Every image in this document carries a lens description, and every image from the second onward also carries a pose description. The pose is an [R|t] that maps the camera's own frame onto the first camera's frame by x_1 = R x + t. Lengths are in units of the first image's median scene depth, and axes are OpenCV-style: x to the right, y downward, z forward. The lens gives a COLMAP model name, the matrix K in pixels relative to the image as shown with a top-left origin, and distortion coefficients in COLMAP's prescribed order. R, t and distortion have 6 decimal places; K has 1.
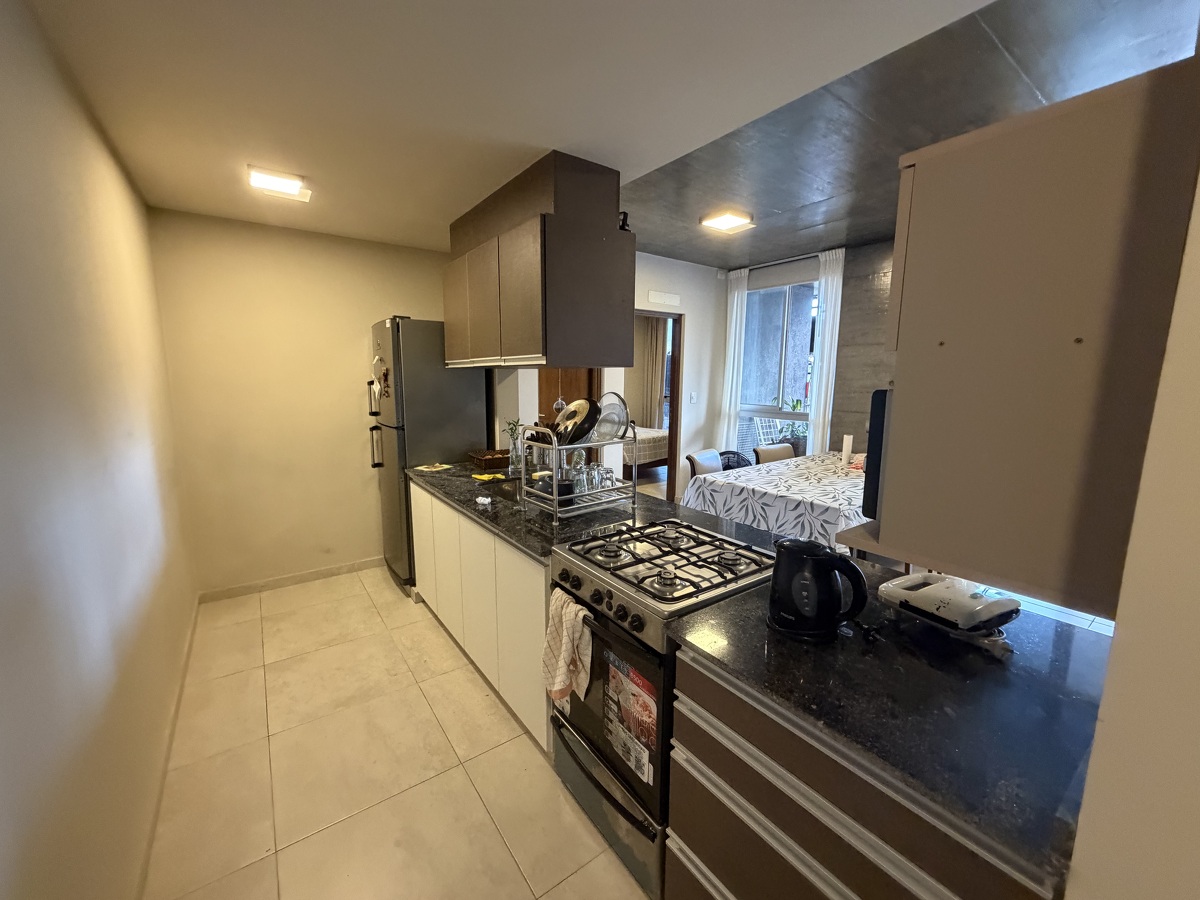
lens RADIAL K [[478.2, 0, 596.7], [0, 478.2, 450.3], [0, 0, 1]] dist [0.002171, 0.000234]
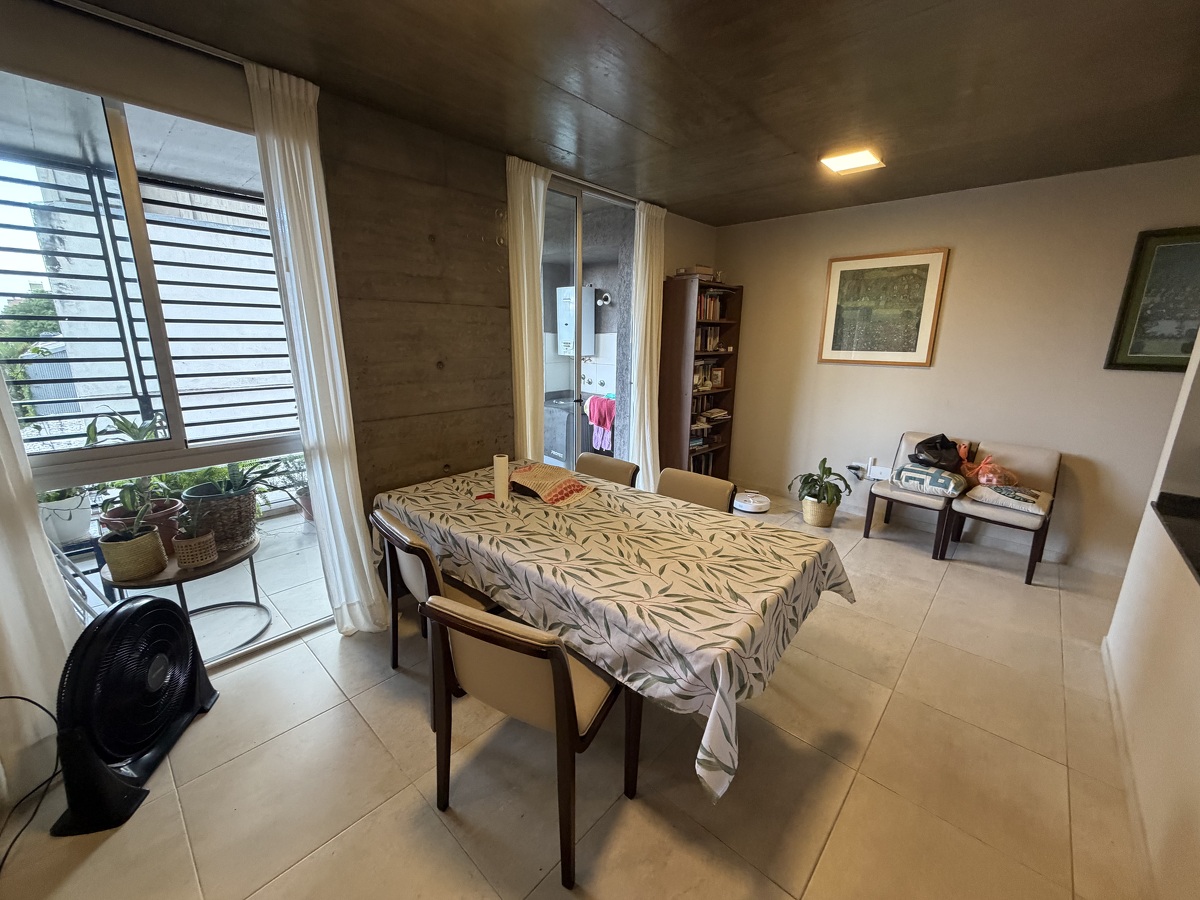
lens RADIAL K [[478.2, 0, 596.7], [0, 478.2, 450.3], [0, 0, 1]] dist [0.002171, 0.000234]
pose [[-0.194491, -0.244863, 0.949850, -0.069257], [0.139442, 0.951605, 0.273867, -0.148252], [-0.970942, 0.185713, -0.150935, 0.760471]]
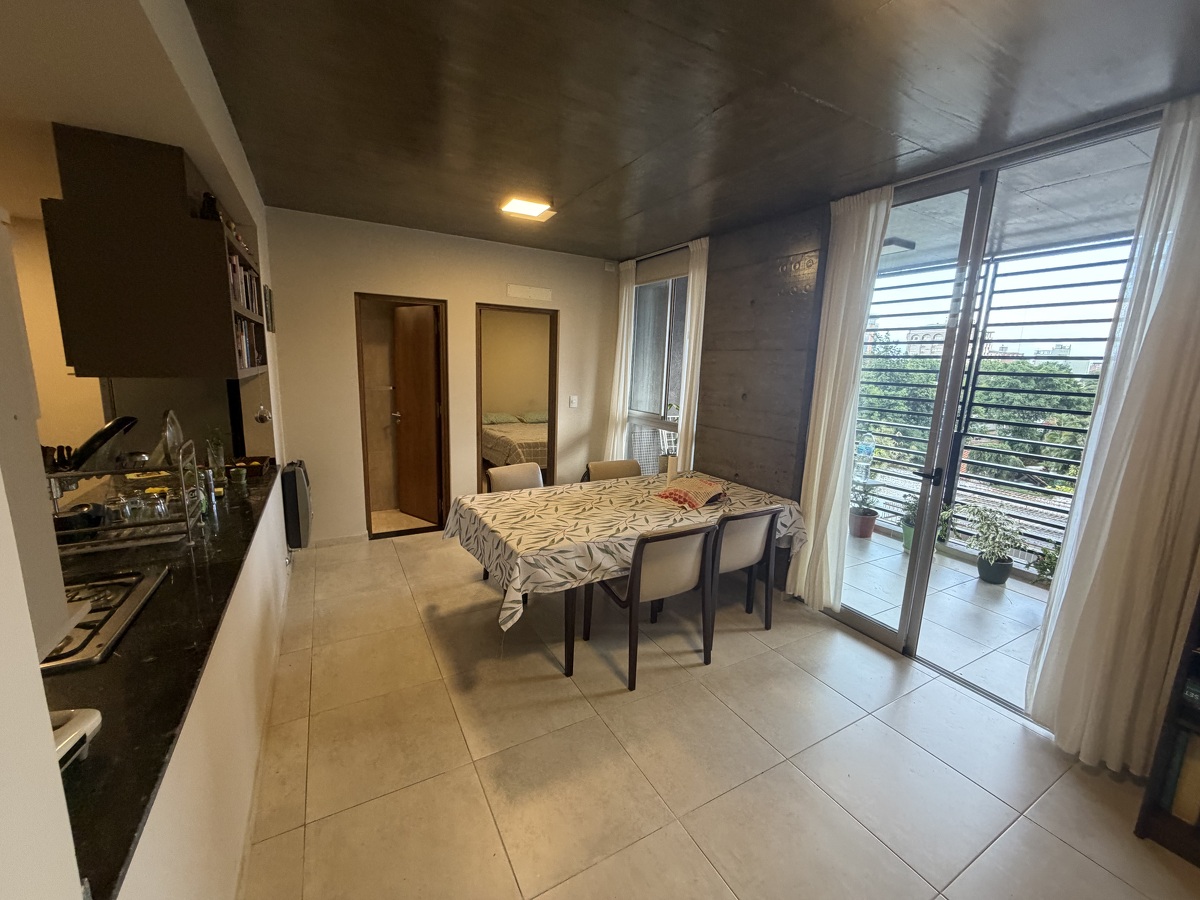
lens RADIAL K [[478.2, 0, 596.7], [0, 478.2, 450.3], [0, 0, 1]] dist [0.002171, 0.000234]
pose [[0.993151, 0.046784, -0.107062, 0.375087], [-0.044462, 0.998723, 0.023969, -0.042630], [0.108047, -0.019044, 0.993963, 0.094480]]
